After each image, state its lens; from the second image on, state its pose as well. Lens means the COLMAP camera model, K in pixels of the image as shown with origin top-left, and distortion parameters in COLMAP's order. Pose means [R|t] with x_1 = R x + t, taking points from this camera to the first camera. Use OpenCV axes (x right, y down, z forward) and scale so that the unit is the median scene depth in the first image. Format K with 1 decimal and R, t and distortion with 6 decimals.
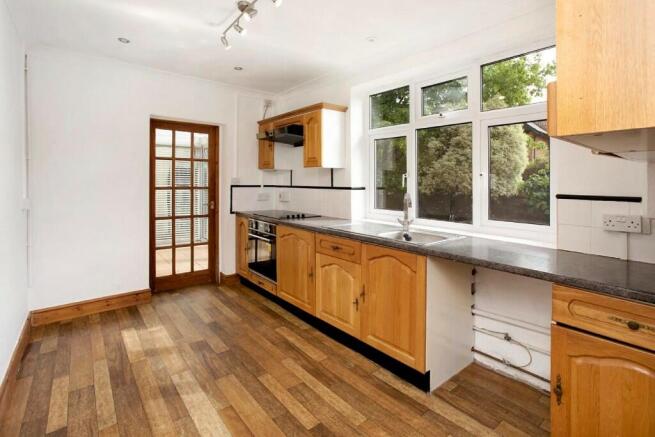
lens RADIAL K [[310.7, 0, 321.8], [0, 310.7, 182.8], [0, 0, 1]] dist [-0.039247, -0.002015]
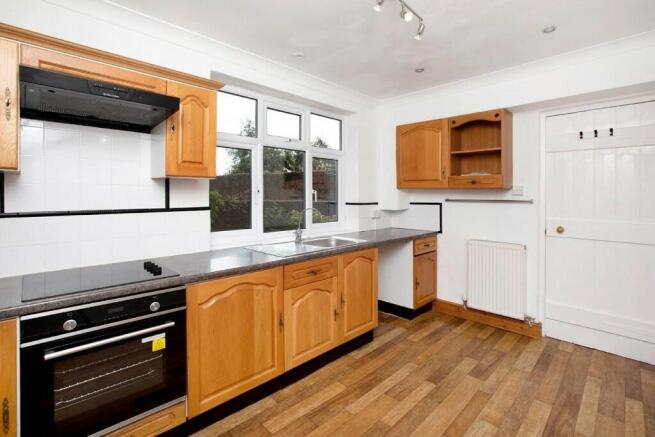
lens RADIAL K [[310.7, 0, 321.6], [0, 310.7, 201.7], [0, 0, 1]] dist [-0.039247, -0.002015]
pose [[-0.098922, -0.007935, 0.995064, -1.090510], [-0.000265, 0.999968, 0.007947, -0.009336], [-0.995095, 0.000522, -0.098921, 1.338536]]
